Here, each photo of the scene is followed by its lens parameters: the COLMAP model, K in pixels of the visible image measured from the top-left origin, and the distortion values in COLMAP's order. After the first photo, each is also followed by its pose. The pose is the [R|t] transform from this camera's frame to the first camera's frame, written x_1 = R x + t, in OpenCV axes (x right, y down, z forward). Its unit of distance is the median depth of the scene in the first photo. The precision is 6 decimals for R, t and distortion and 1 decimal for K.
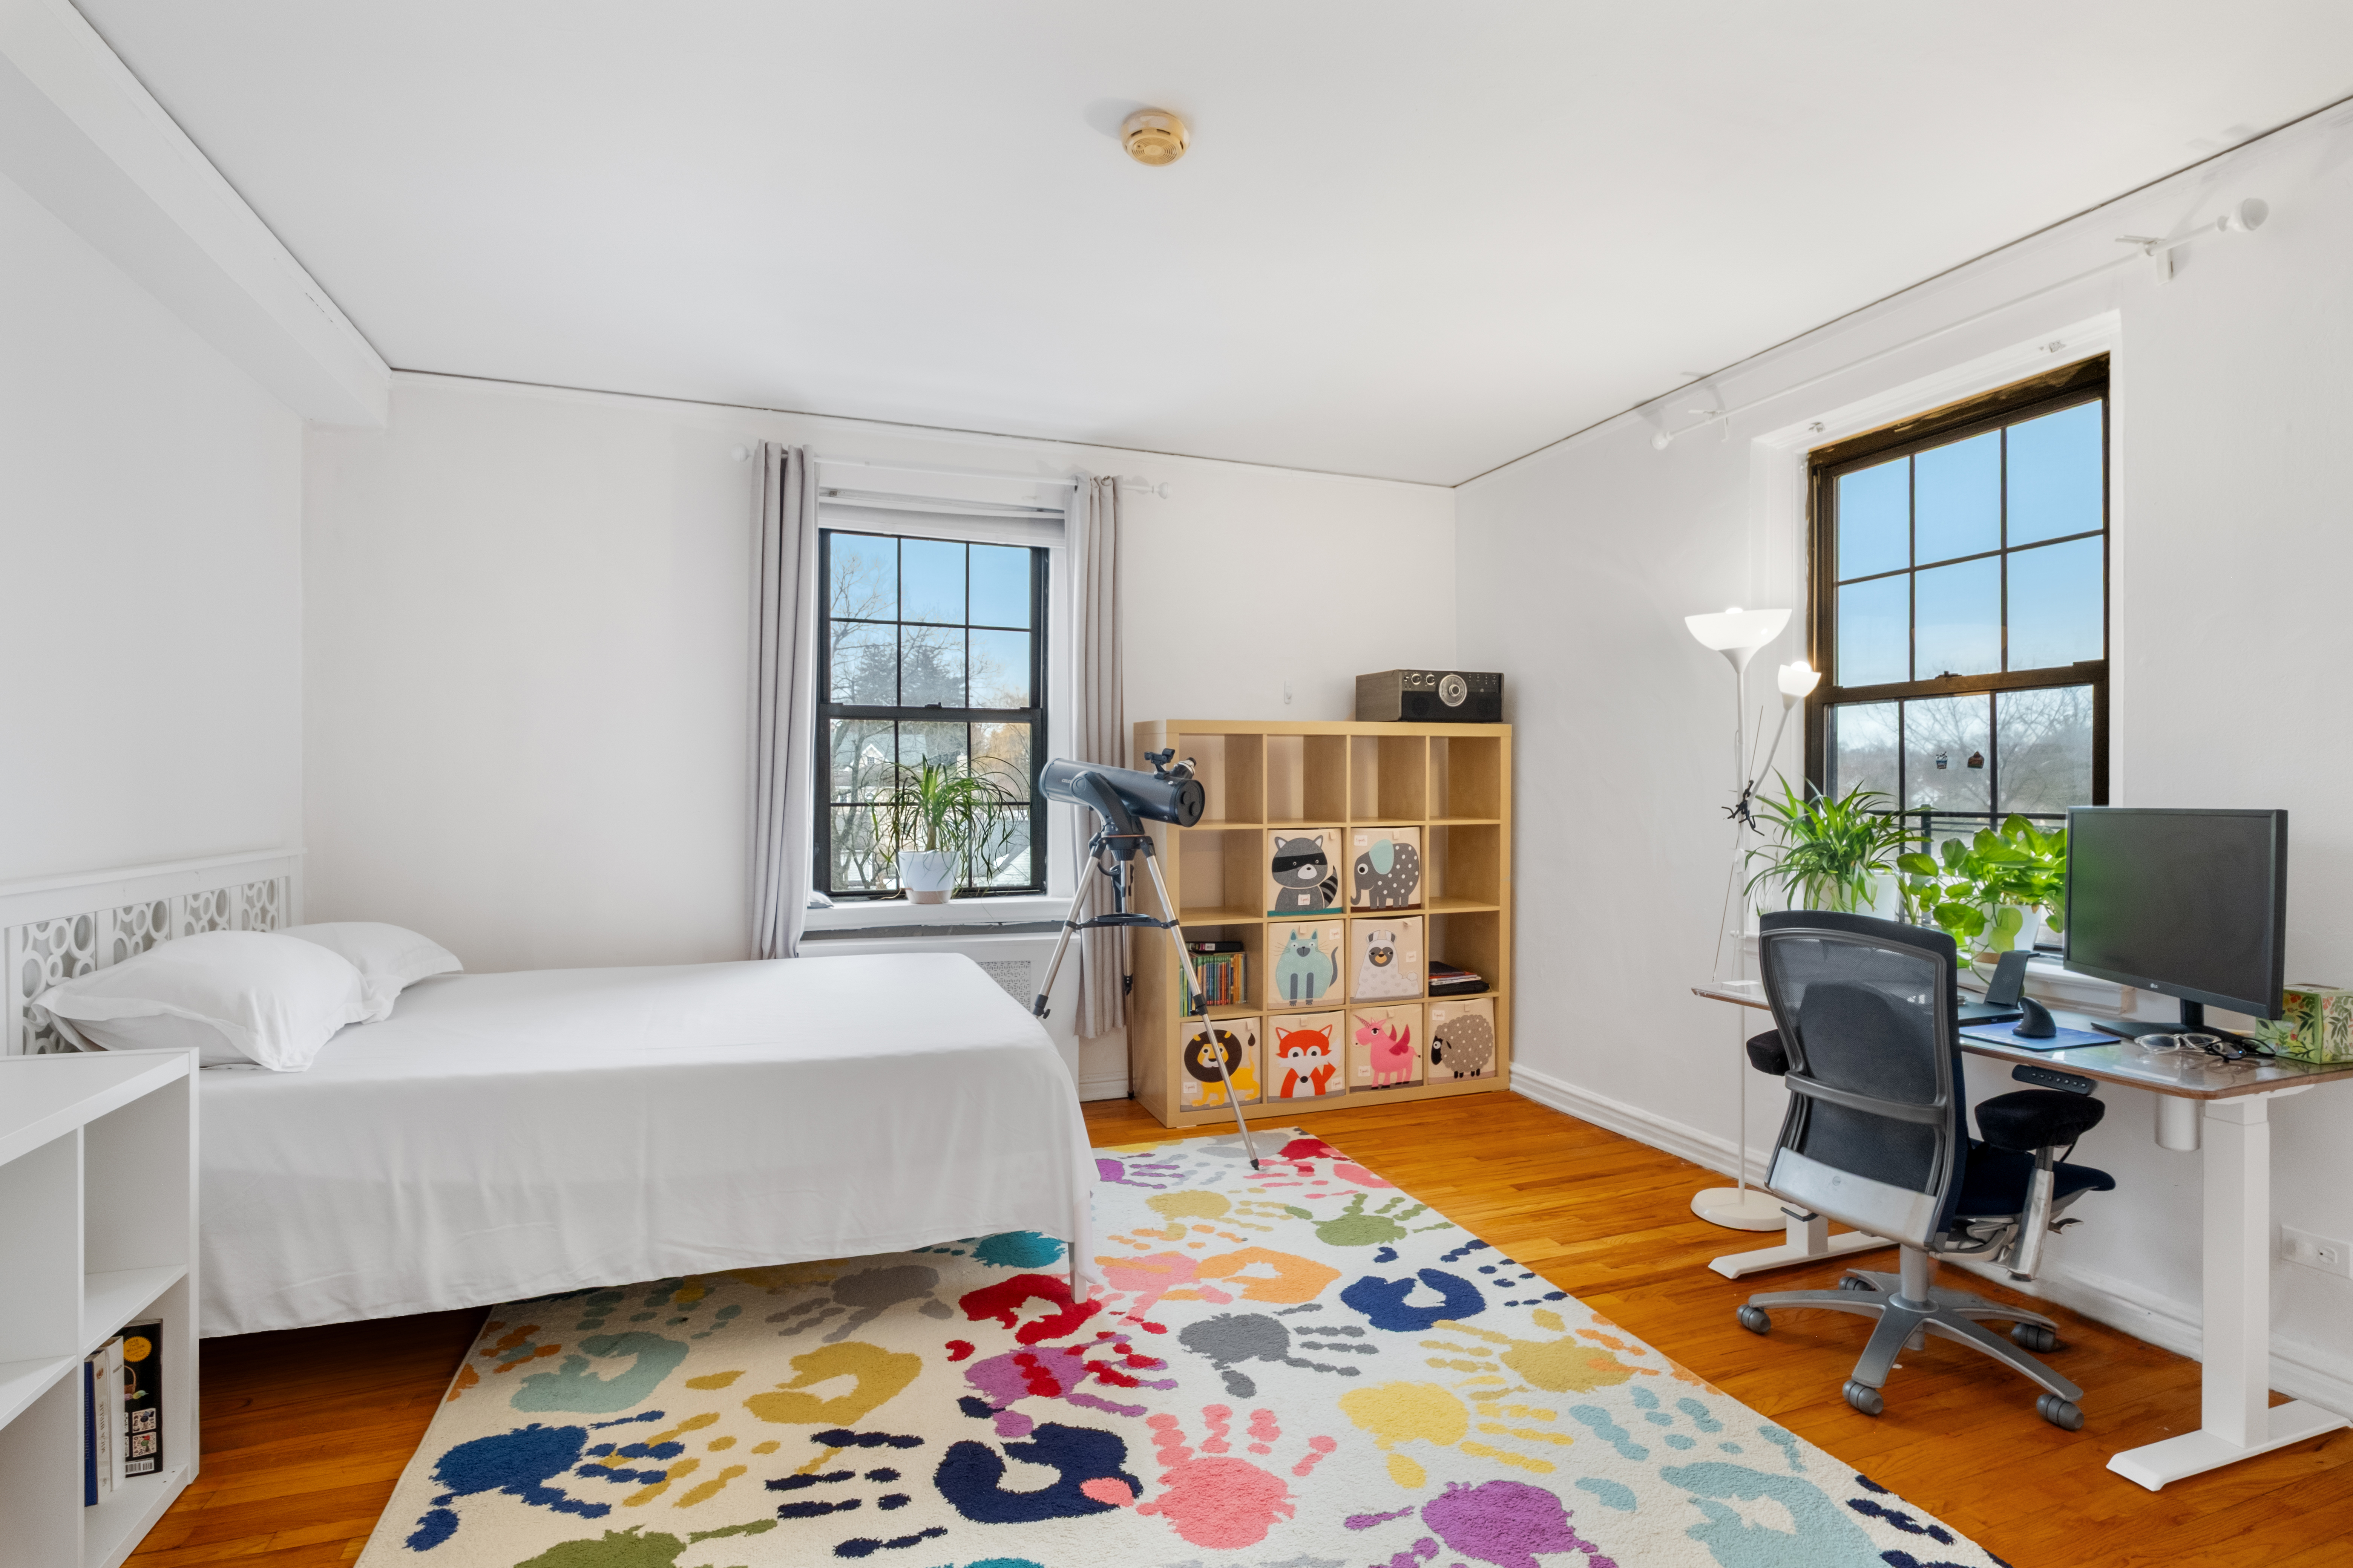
lens RADIAL K [[1163.9, 0, 1188.9], [0, 1163.9, 753.4], [0, 0, 1]] dist [0.000579, -0.008228]
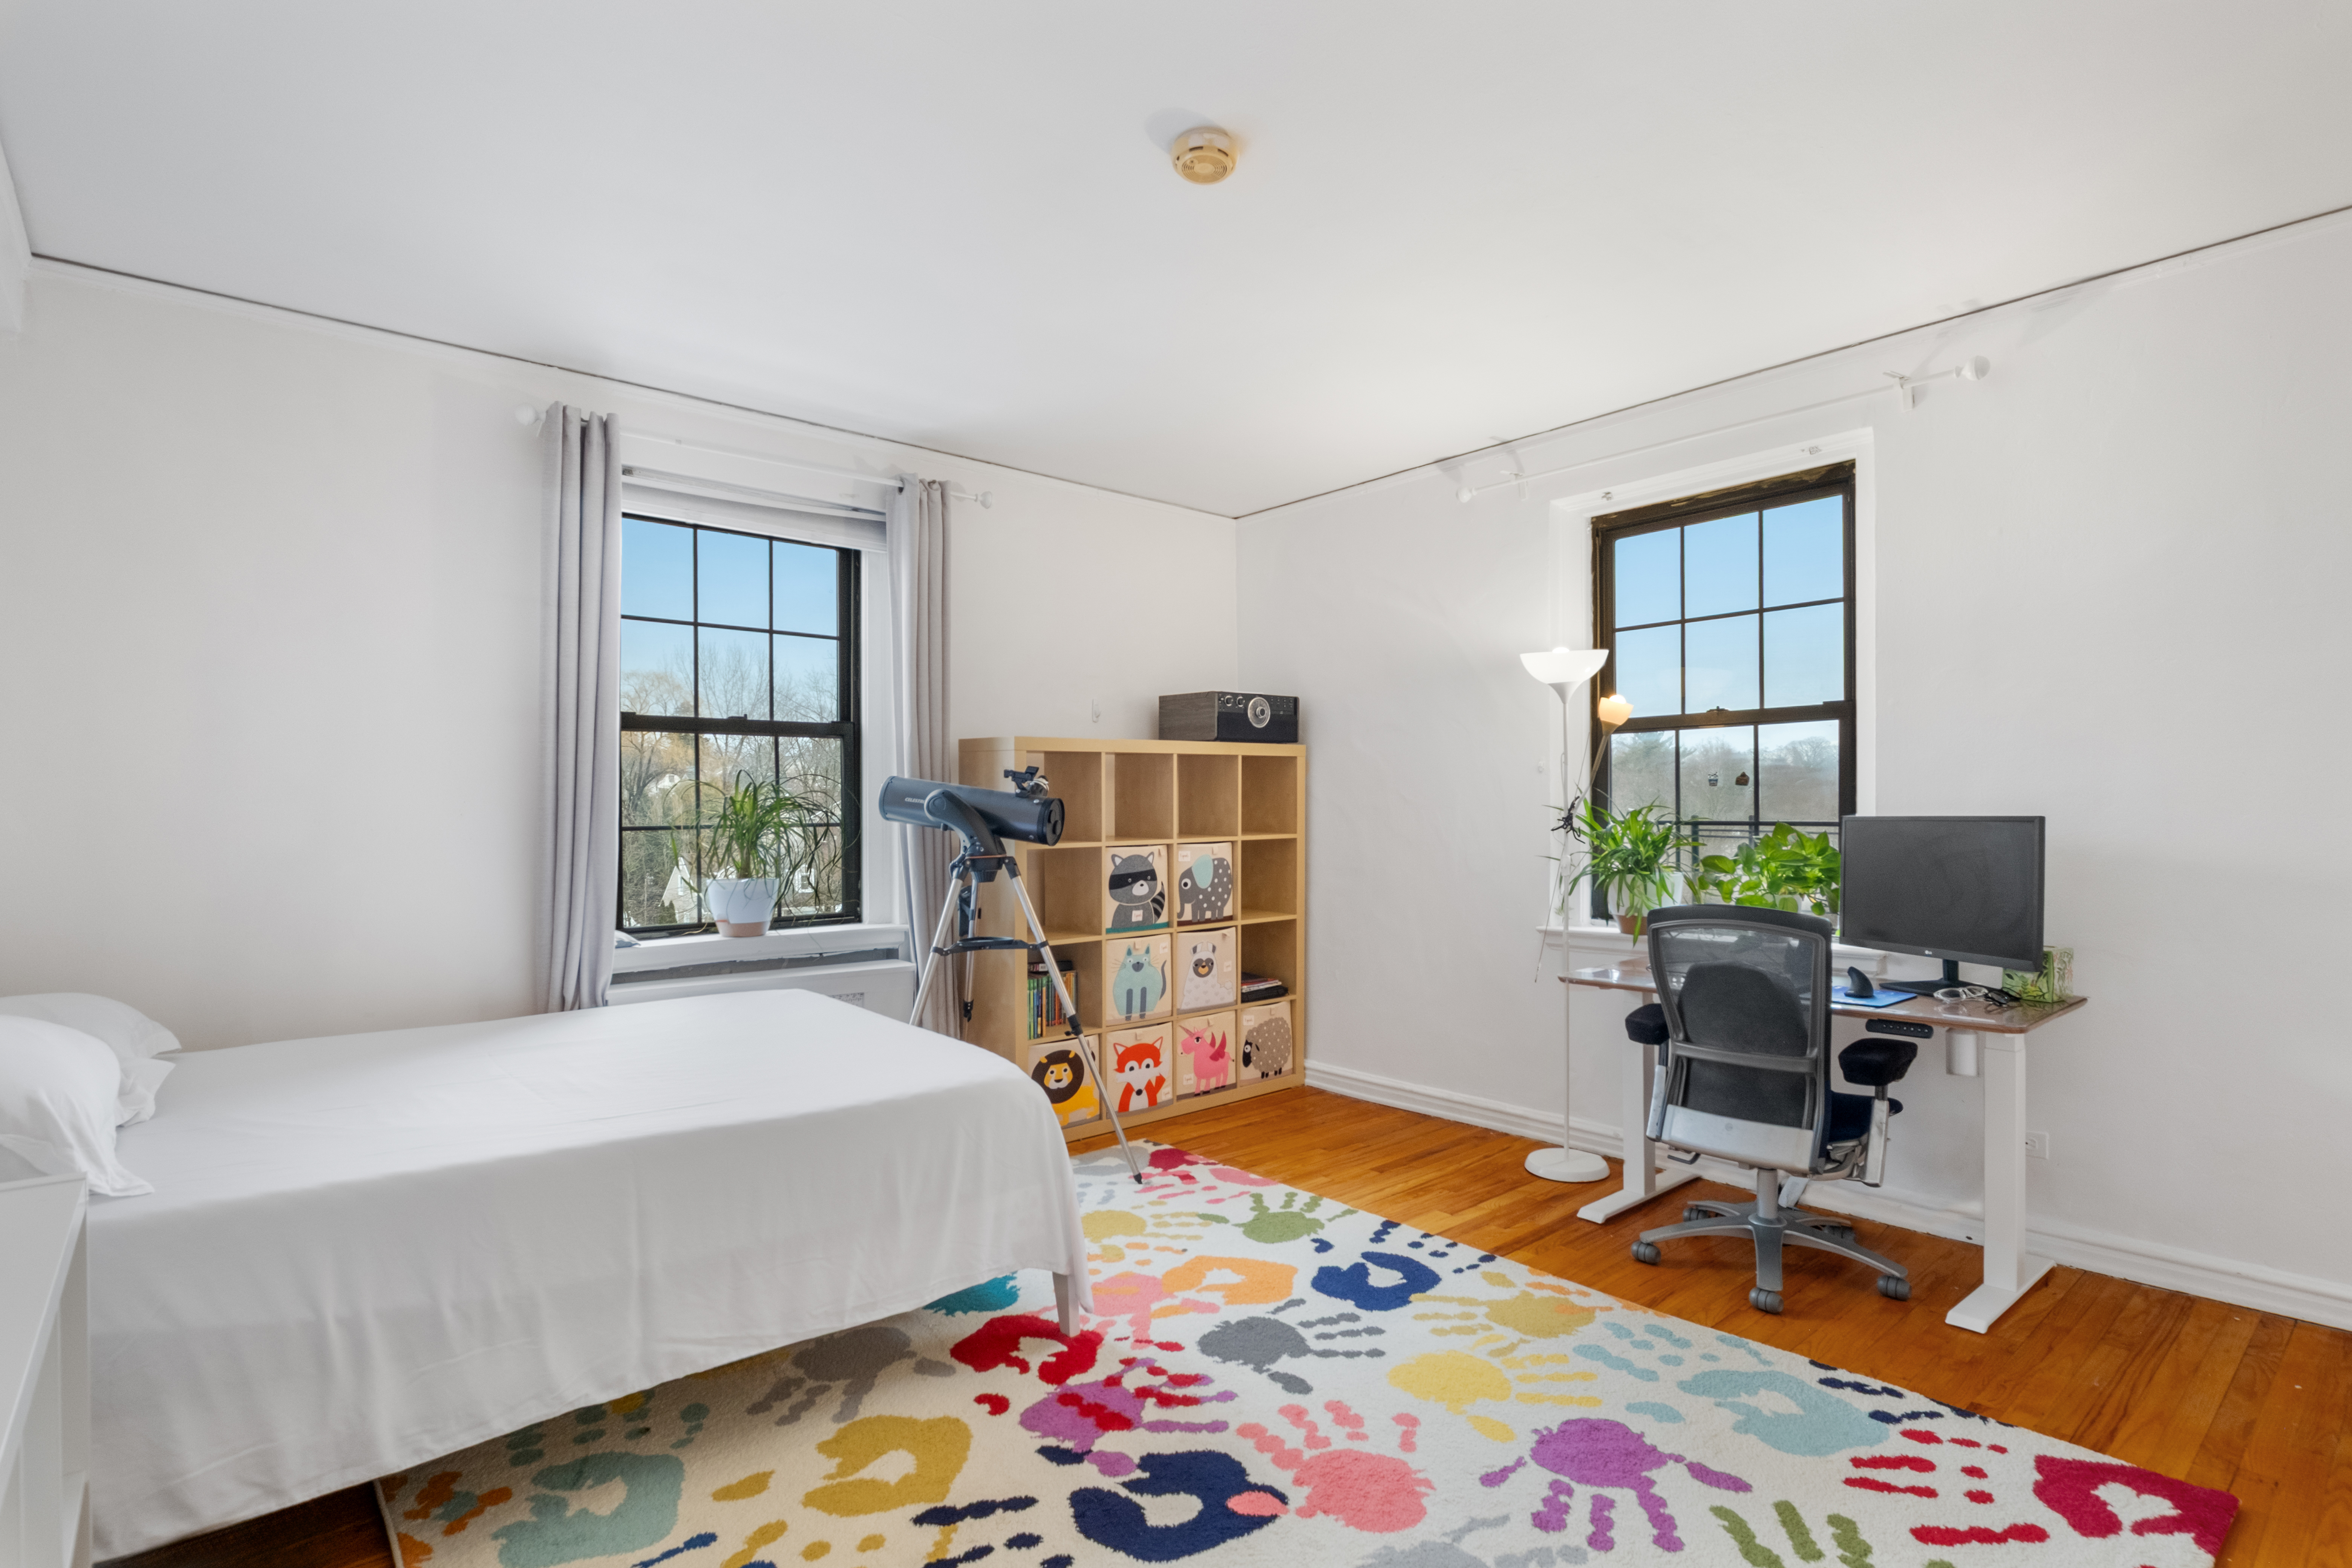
lens RADIAL K [[1159.7, 0, 1180.1], [0, 1159.7, 777.1], [0, 0, 1]] dist [-0.005964, -0.001743]
pose [[0.937062, 0.001546, 0.349159, -0.272140], [-0.003310, 0.999985, 0.004456, 0.000354], [-0.349147, -0.005331, 0.937053, 0.049644]]
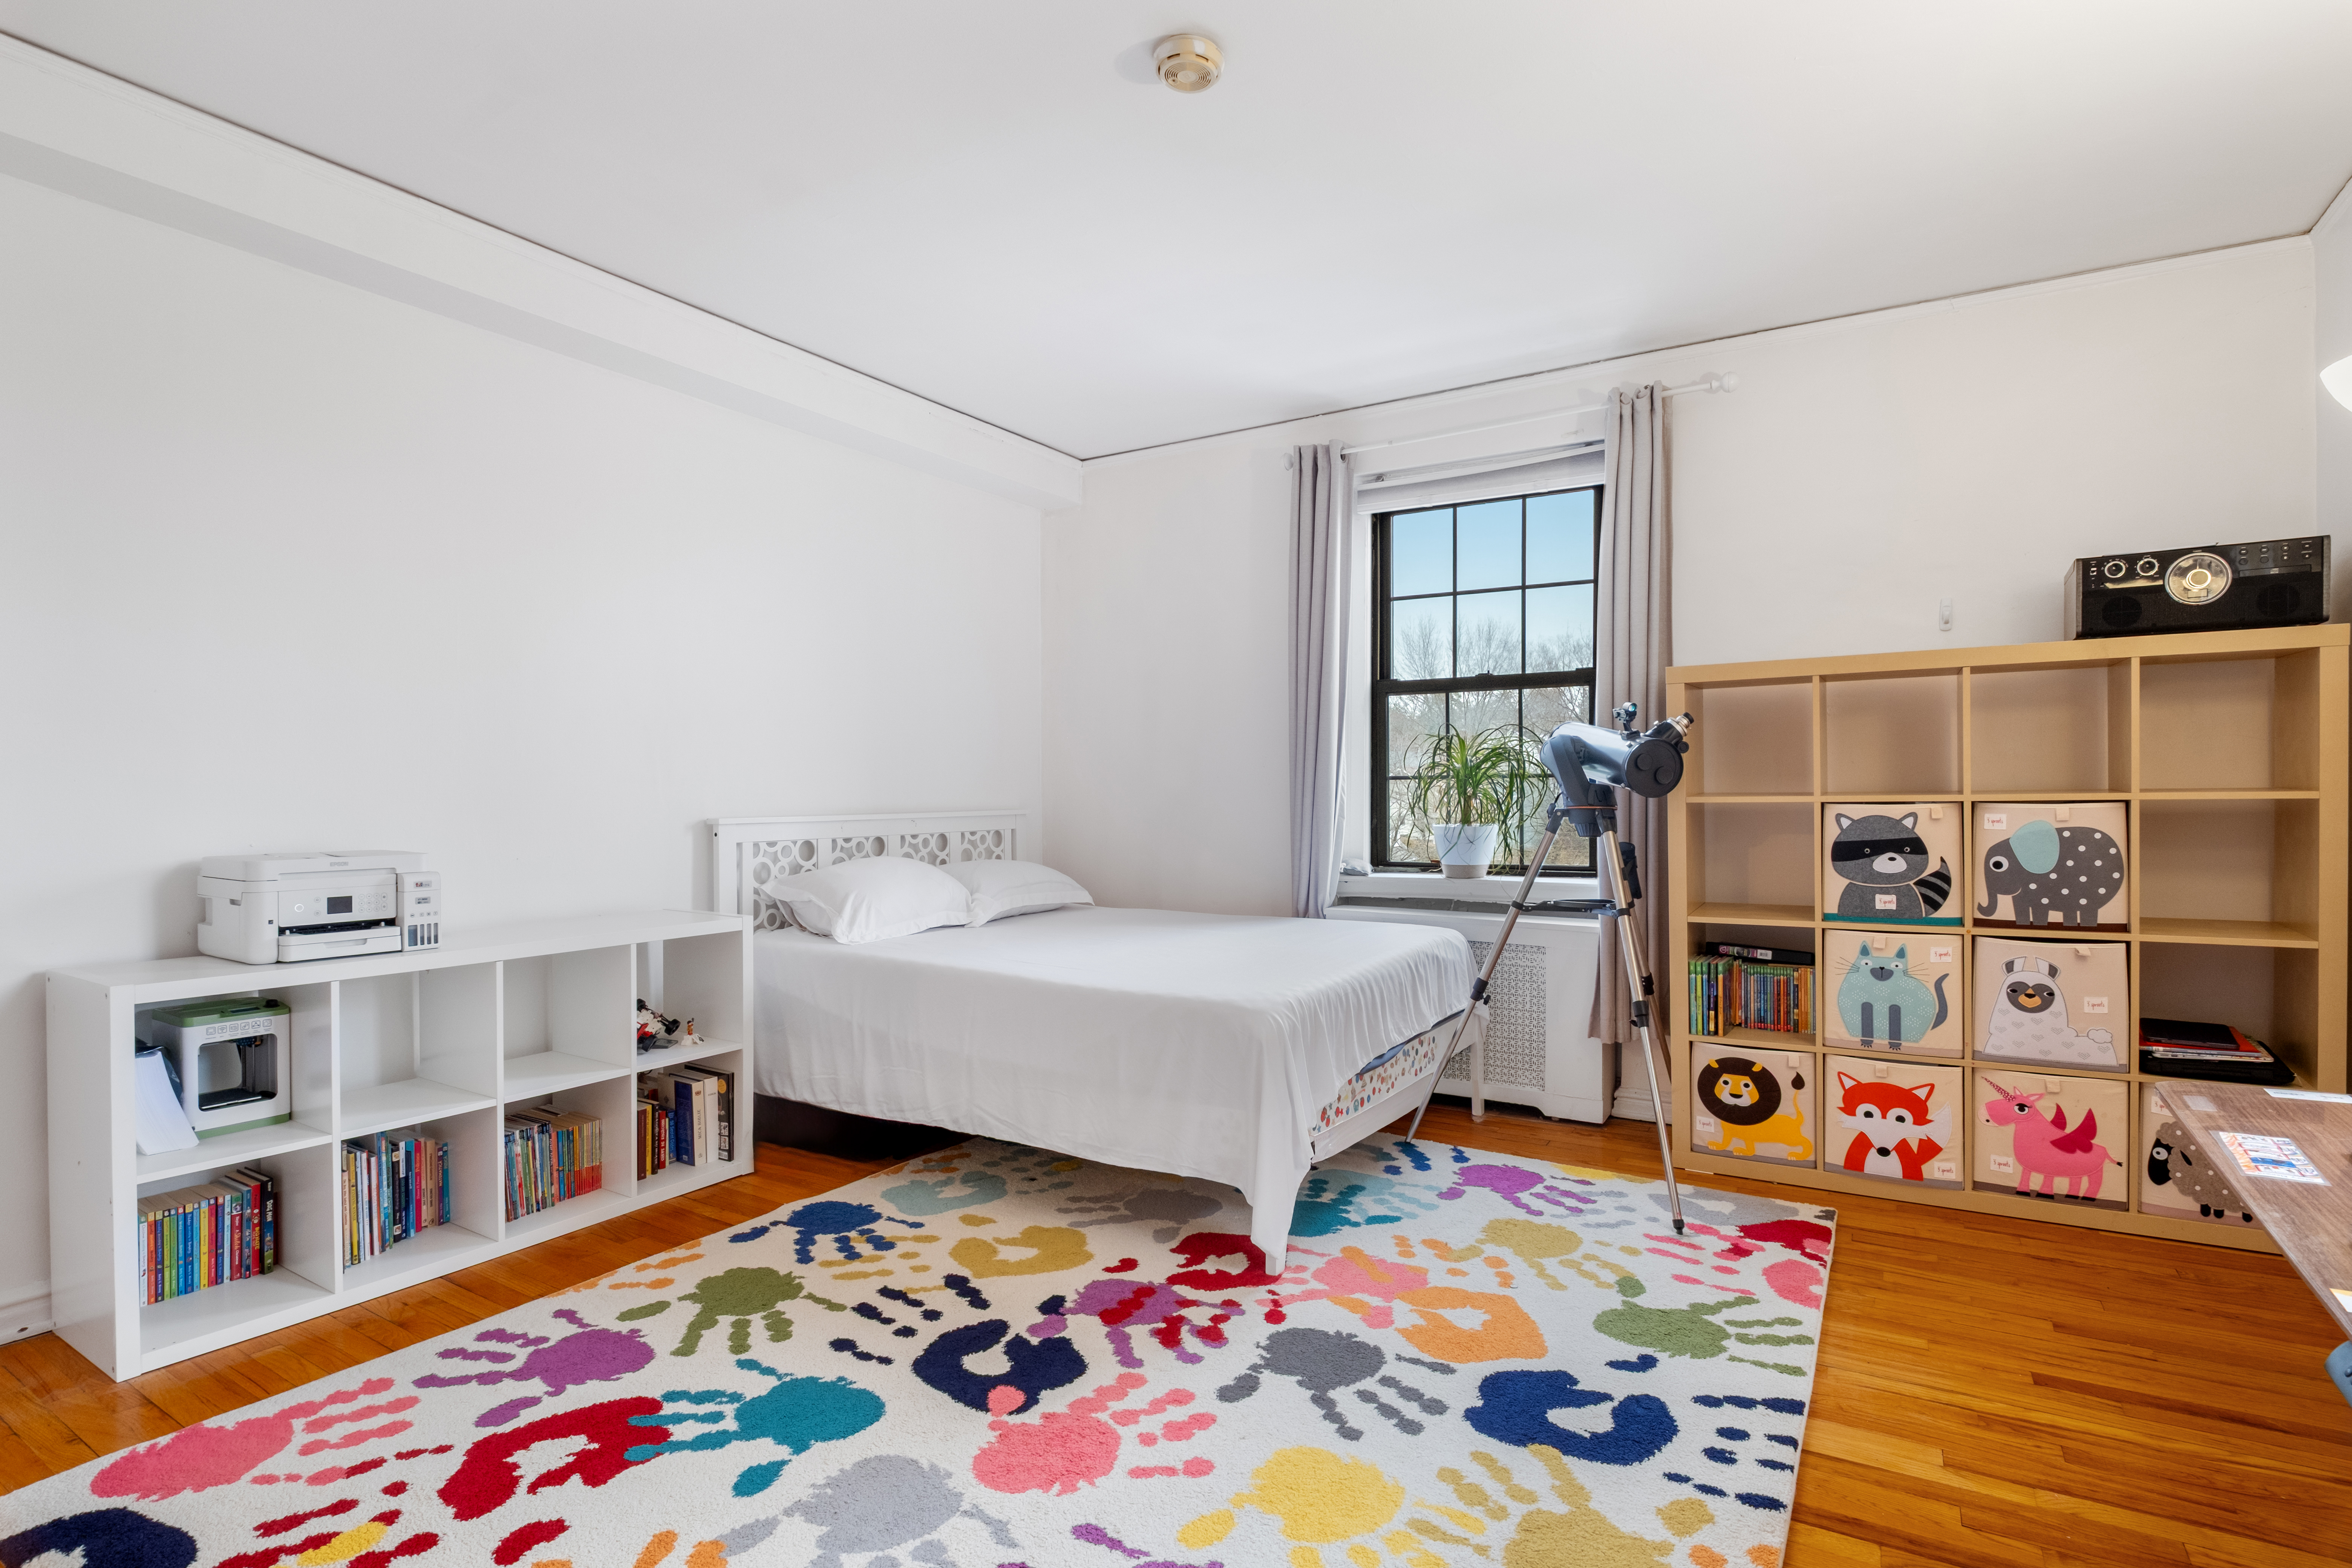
lens RADIAL K [[1159.7, 0, 1180.1], [0, 1159.7, 777.1], [0, 0, 1]] dist [-0.005964, -0.001743]
pose [[0.610945, -0.012724, -0.791571, 0.491938], [0.033156, 0.999405, 0.009525, 0.034937], [0.790979, -0.032064, 0.611003, 0.281715]]
